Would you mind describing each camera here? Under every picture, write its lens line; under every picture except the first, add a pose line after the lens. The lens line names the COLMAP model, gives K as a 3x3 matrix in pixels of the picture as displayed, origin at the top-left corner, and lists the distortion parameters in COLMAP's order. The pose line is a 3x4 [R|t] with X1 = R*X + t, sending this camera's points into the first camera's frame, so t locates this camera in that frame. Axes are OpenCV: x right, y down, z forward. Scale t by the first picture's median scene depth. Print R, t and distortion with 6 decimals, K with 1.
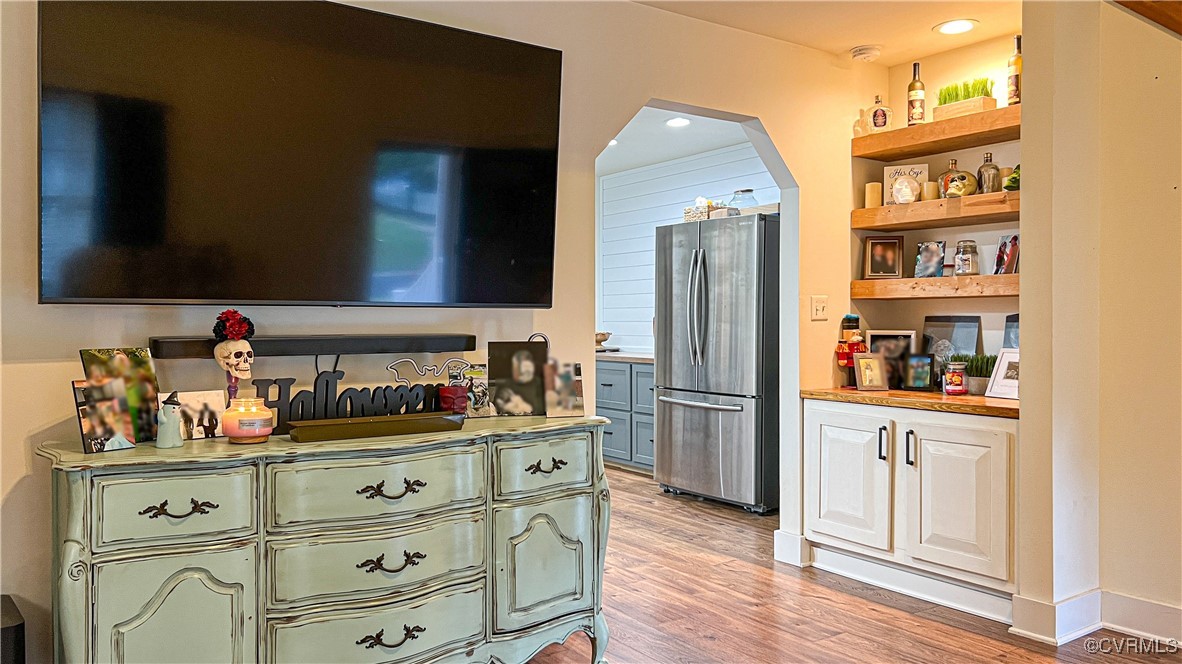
lens RADIAL K [[916.0, 0, 591.1], [0, 916.0, 329.8], [0, 0, 1]] dist [0.051164, -0.043503]
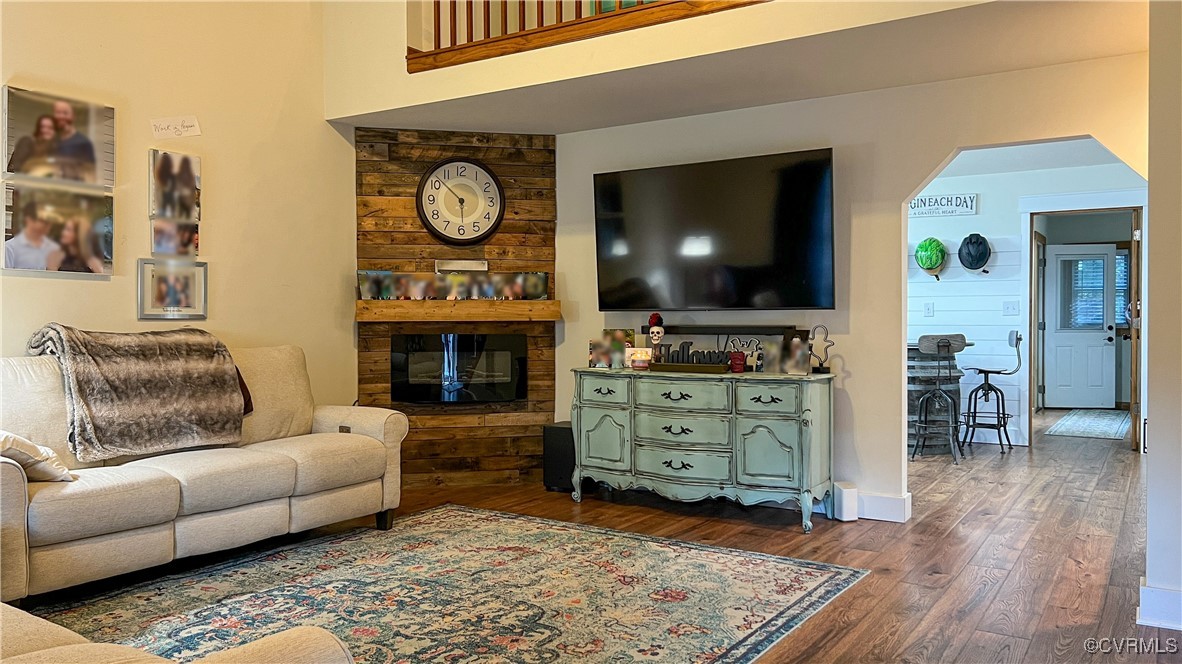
lens RADIAL K [[916.0, 0, 589.1], [0, 916.0, 329.7], [0, 0, 1]] dist [0.051164, -0.043503]
pose [[0.376344, 0.014733, -0.926363, 1.622752], [-0.015151, 0.999838, 0.009747, 0.000027], [0.926356, 0.010368, 0.376506, 0.003483]]
